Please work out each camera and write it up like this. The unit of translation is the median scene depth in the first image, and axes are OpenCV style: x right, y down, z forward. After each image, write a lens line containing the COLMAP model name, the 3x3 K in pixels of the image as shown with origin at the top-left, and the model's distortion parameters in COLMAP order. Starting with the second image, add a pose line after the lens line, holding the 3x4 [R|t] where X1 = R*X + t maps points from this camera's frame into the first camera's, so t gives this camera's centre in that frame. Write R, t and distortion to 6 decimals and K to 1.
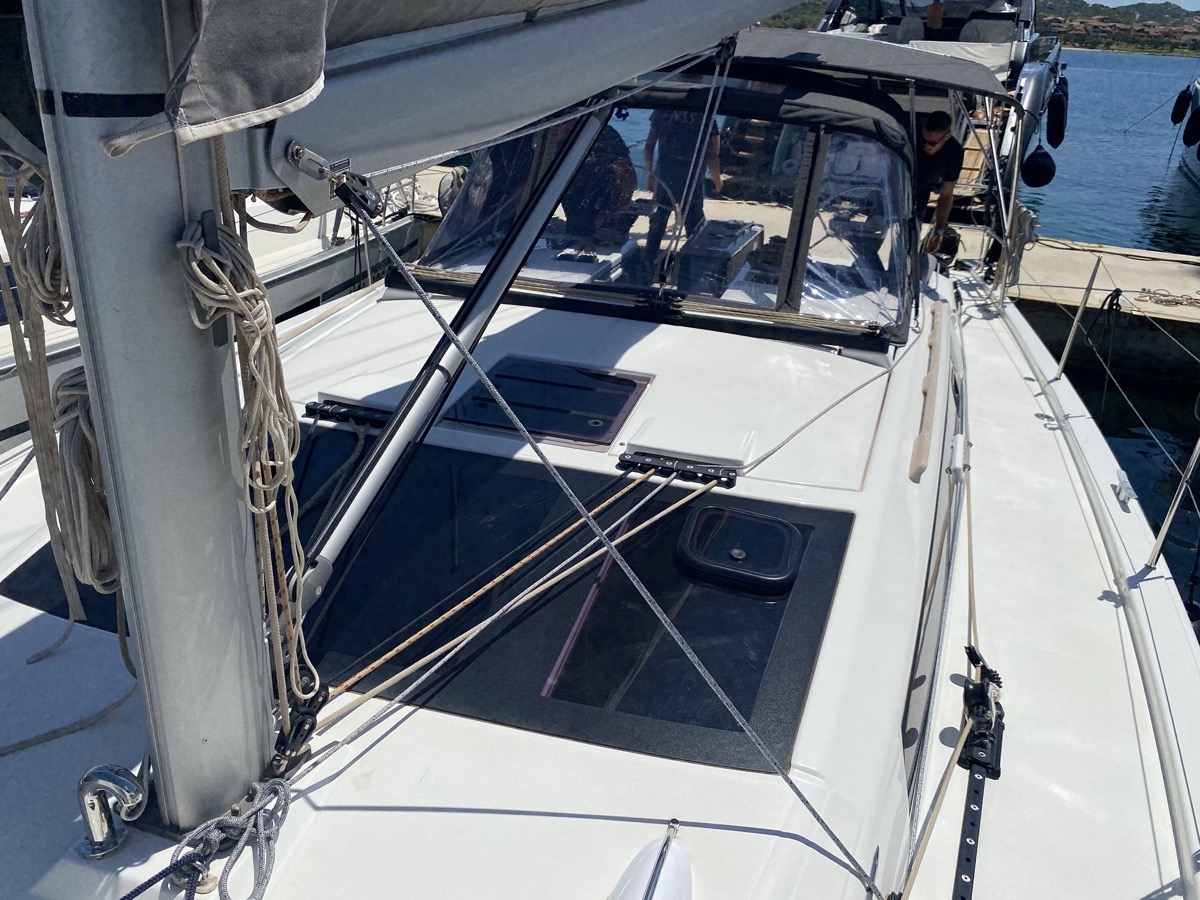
lens RADIAL K [[928.4, 0, 601.3], [0, 928.4, 434.6], [0, 0, 1]] dist [0.002246, -0.004515]
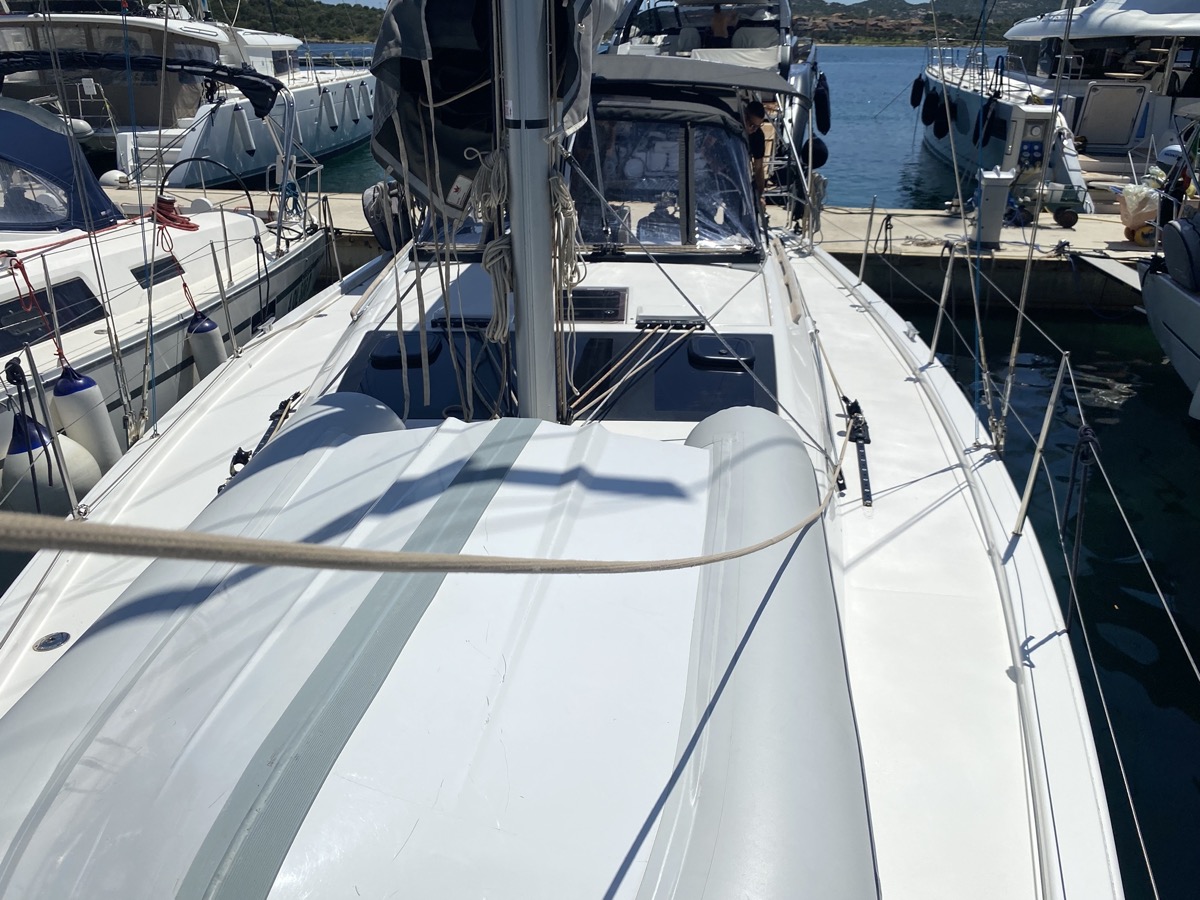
lens RADIAL K [[909.9, 0, 603.0], [0, 909.9, 438.2], [0, 0, 1]] dist [0.066904, -0.116870]
pose [[0.972832, -0.138135, 0.185785, -0.224813], [0.139304, 0.990226, 0.006811, 0.127055], [-0.184910, 0.019254, 0.982567, -0.372295]]
